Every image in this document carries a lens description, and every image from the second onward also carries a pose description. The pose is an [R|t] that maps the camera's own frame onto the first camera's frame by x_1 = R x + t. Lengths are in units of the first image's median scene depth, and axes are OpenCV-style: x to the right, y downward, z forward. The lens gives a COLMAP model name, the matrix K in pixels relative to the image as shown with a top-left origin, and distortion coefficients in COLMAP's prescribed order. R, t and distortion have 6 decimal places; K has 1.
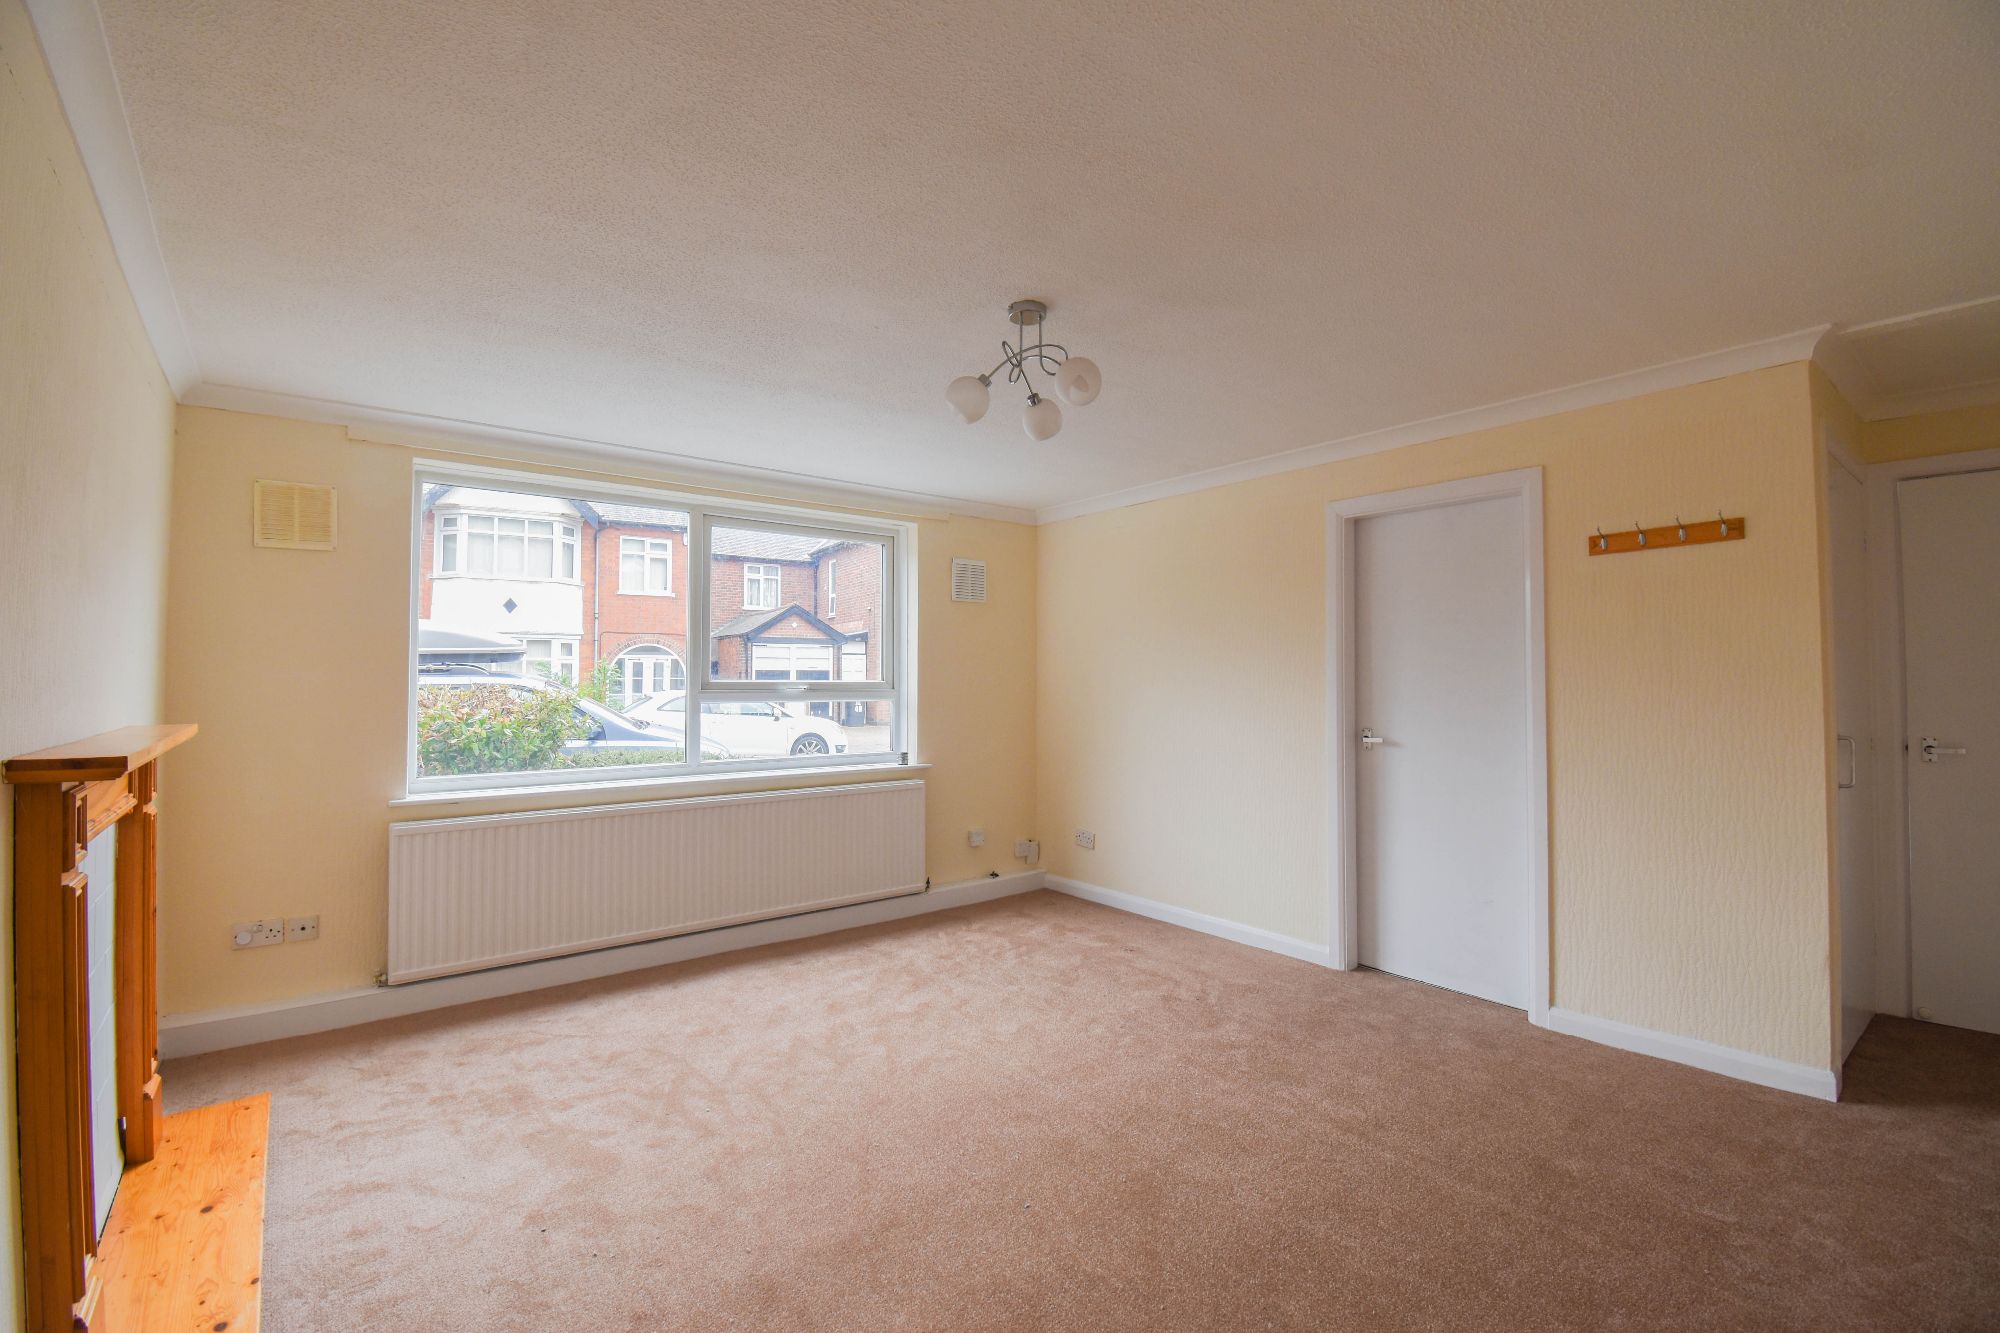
lens RADIAL K [[905.3, 0, 1000.0], [0, 905.3, 666.5], [0, 0, 1]] dist [0.029422, -0.045788]
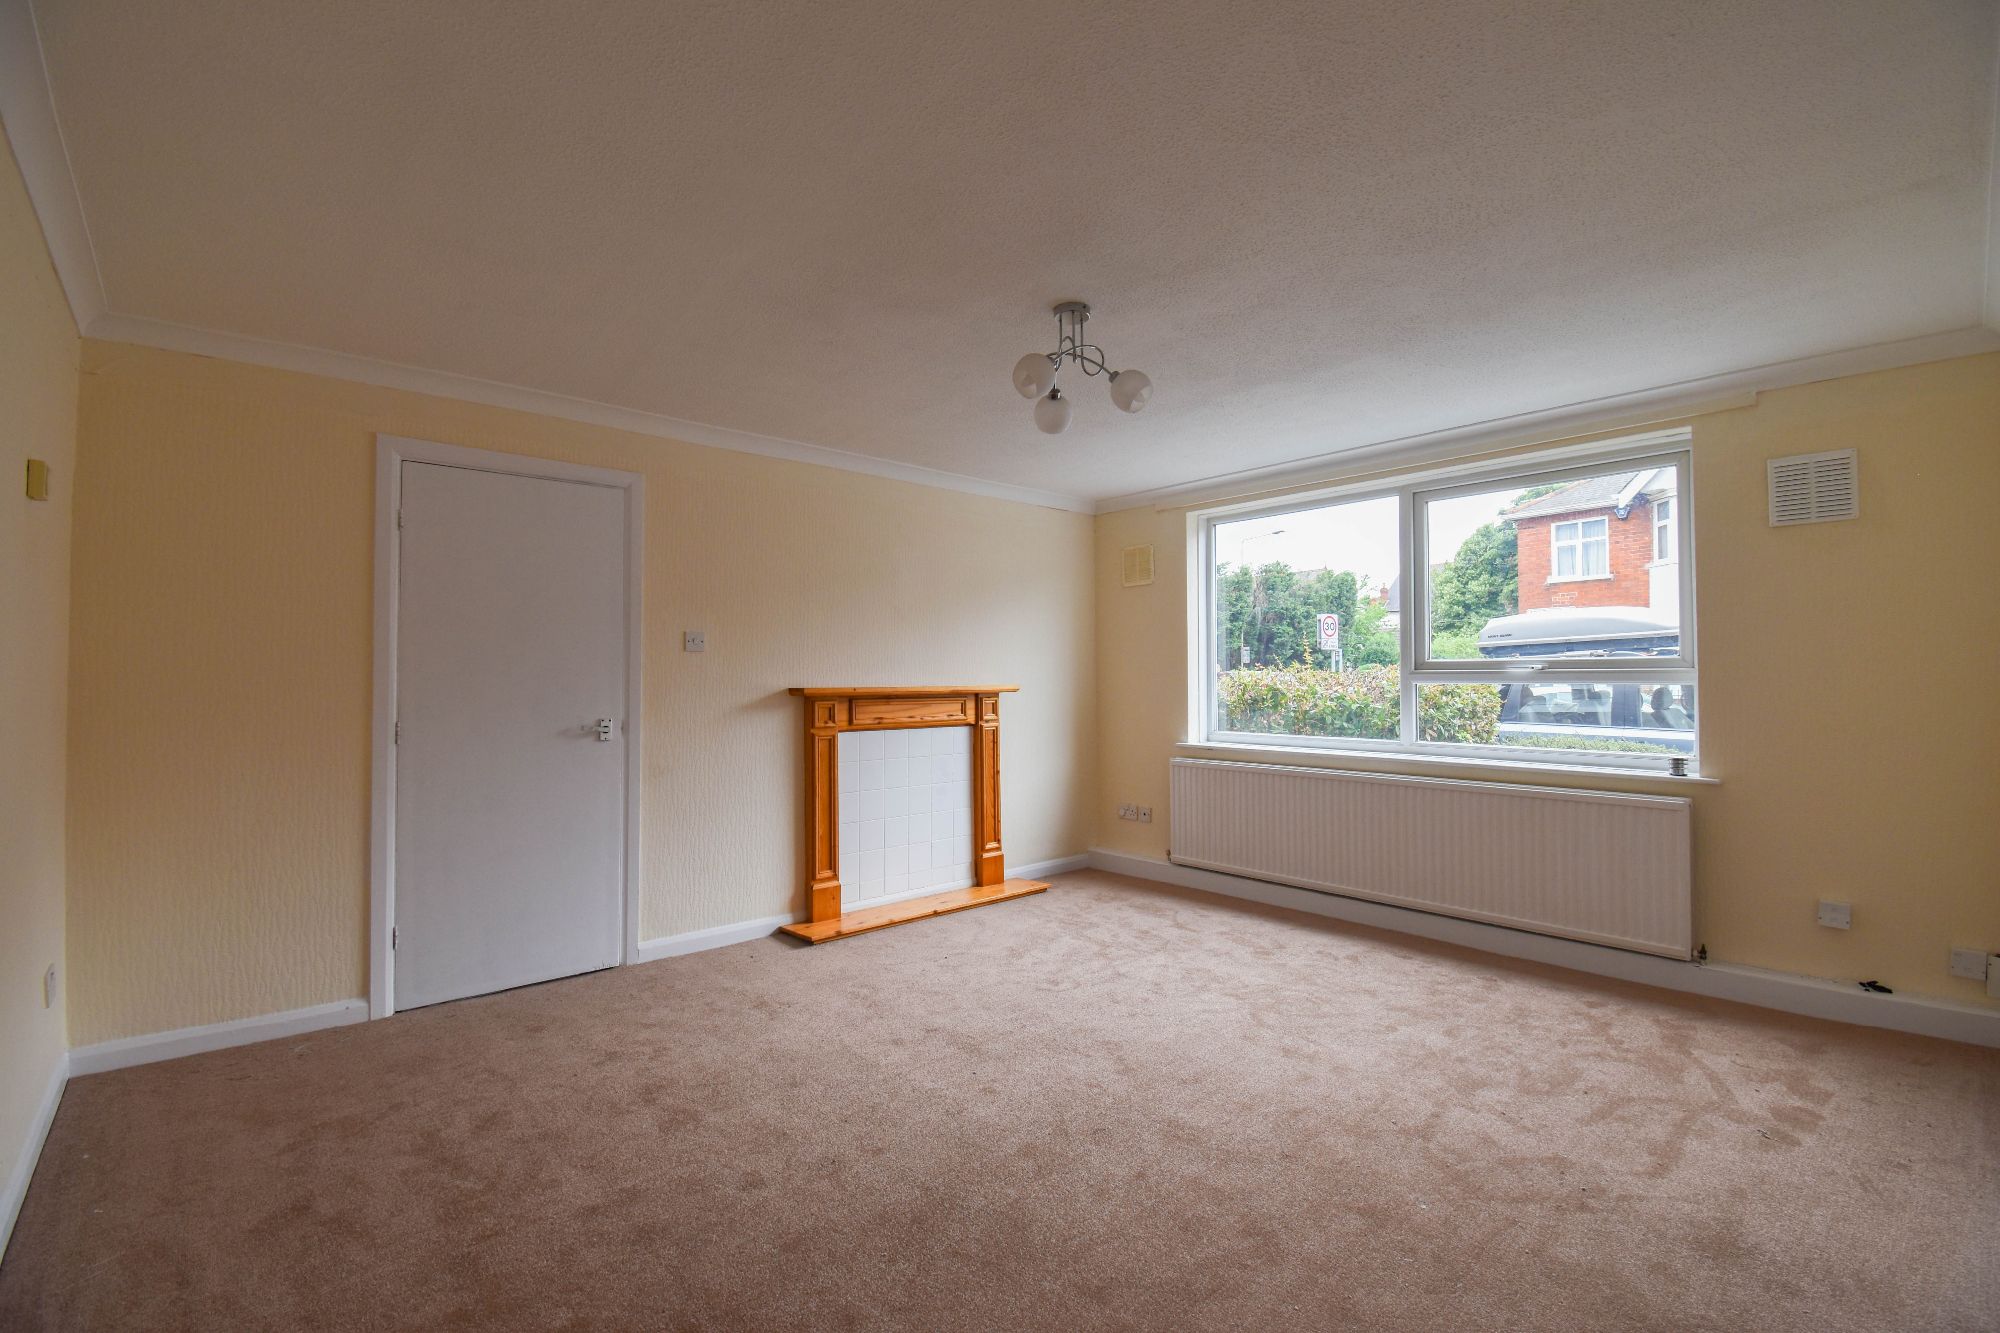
lens RADIAL K [[905.3, 0, 1000.0], [0, 905.3, 666.5], [0, 0, 1]] dist [0.029422, -0.045788]
pose [[0.034394, -0.011452, -0.999343, 0.660697], [0.017385, 0.999790, -0.010859, 0.026015], [0.999257, -0.017000, 0.034586, 0.517633]]
